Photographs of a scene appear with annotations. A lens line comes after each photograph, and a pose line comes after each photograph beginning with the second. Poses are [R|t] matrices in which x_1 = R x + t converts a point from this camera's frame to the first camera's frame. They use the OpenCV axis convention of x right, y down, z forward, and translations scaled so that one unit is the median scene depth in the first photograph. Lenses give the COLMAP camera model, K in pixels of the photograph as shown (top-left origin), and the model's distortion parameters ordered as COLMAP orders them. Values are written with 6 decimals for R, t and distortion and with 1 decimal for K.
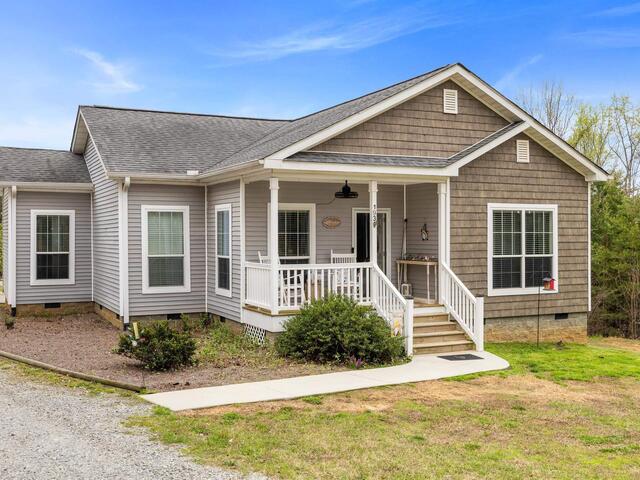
lens RADIAL K [[707.1, 0, 319.1], [0, 707.1, 235.5], [0, 0, 1]] dist [-0.023092, 0.000000]
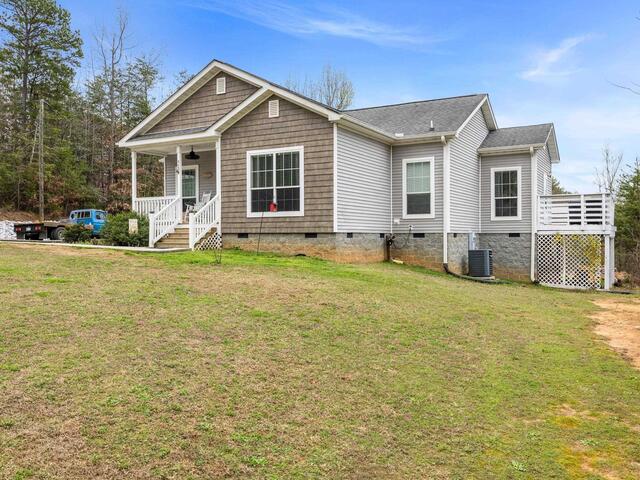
lens RADIAL K [[553.5, 0, 321.4], [0, 553.5, 239.2], [0, 0, 1]] dist [0.000070, -0.002875]
pose [[0.569391, 0.004641, -0.822054, 1.220703], [0.001143, 0.999979, 0.006437, 0.121546], [0.822066, -0.004605, 0.569373, 0.489564]]
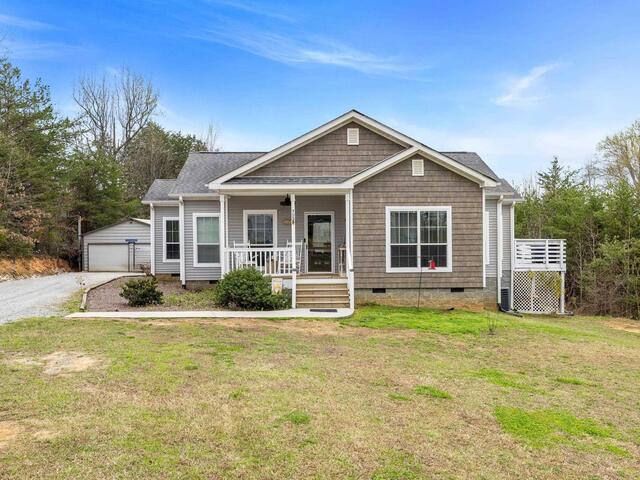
lens RADIAL K [[553.5, 0, 322.9], [0, 553.5, 241.1], [0, 0, 1]] dist [0.000070, -0.002875]
pose [[0.916096, -0.001168, -0.400958, 0.561180], [0.004637, 0.999960, 0.007680, 0.014118], [0.400933, -0.008895, 0.916064, -0.059610]]
